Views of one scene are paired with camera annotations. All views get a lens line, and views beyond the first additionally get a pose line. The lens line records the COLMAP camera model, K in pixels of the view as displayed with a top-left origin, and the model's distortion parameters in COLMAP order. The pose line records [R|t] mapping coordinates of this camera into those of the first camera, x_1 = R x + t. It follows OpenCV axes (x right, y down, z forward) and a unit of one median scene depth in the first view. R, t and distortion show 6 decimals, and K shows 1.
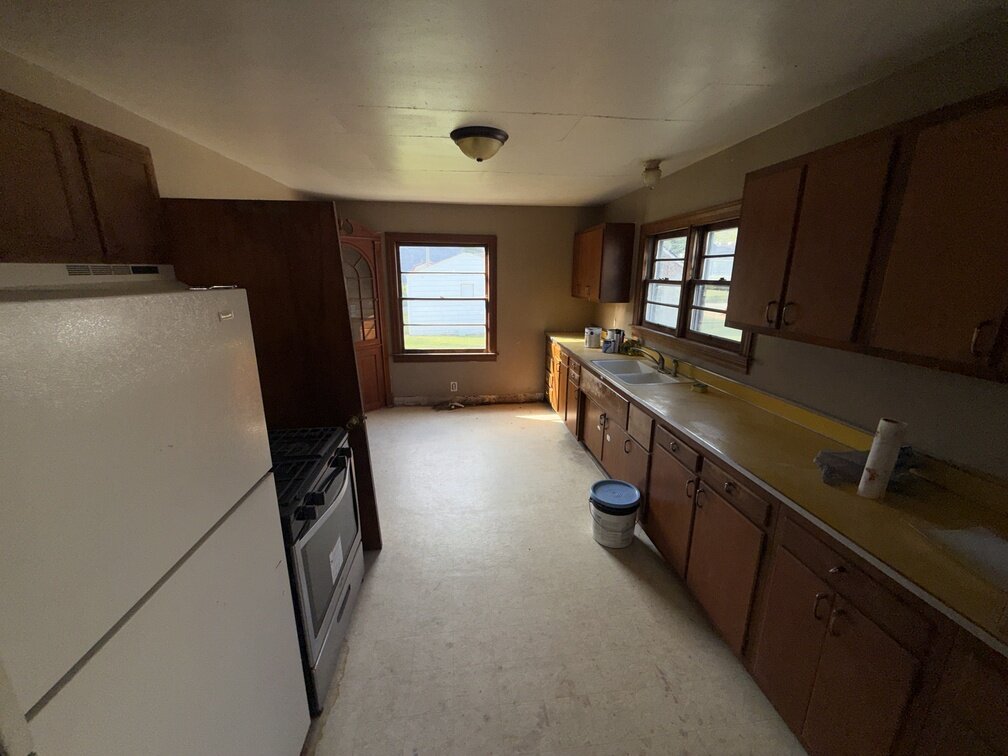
lens RADIAL K [[401.7, 0, 501.1], [0, 401.7, 378.0], [0, 0, 1]] dist [0.001749, -0.000004]
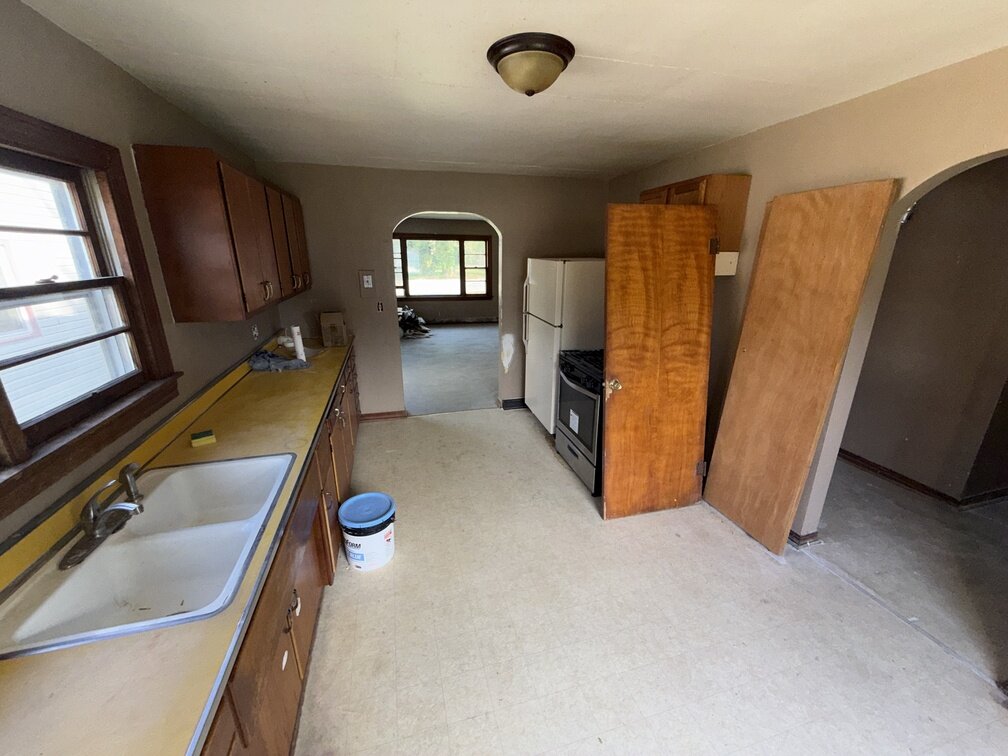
lens RADIAL K [[401.7, 0, 501.1], [0, 401.7, 378.0], [0, 0, 1]] dist [0.001749, -0.000004]
pose [[-0.989051, 0.043366, -0.141057, 0.079110], [-0.039410, 0.843513, 0.535661, -0.350523], [0.142213, 0.535355, -0.832568, 1.266787]]
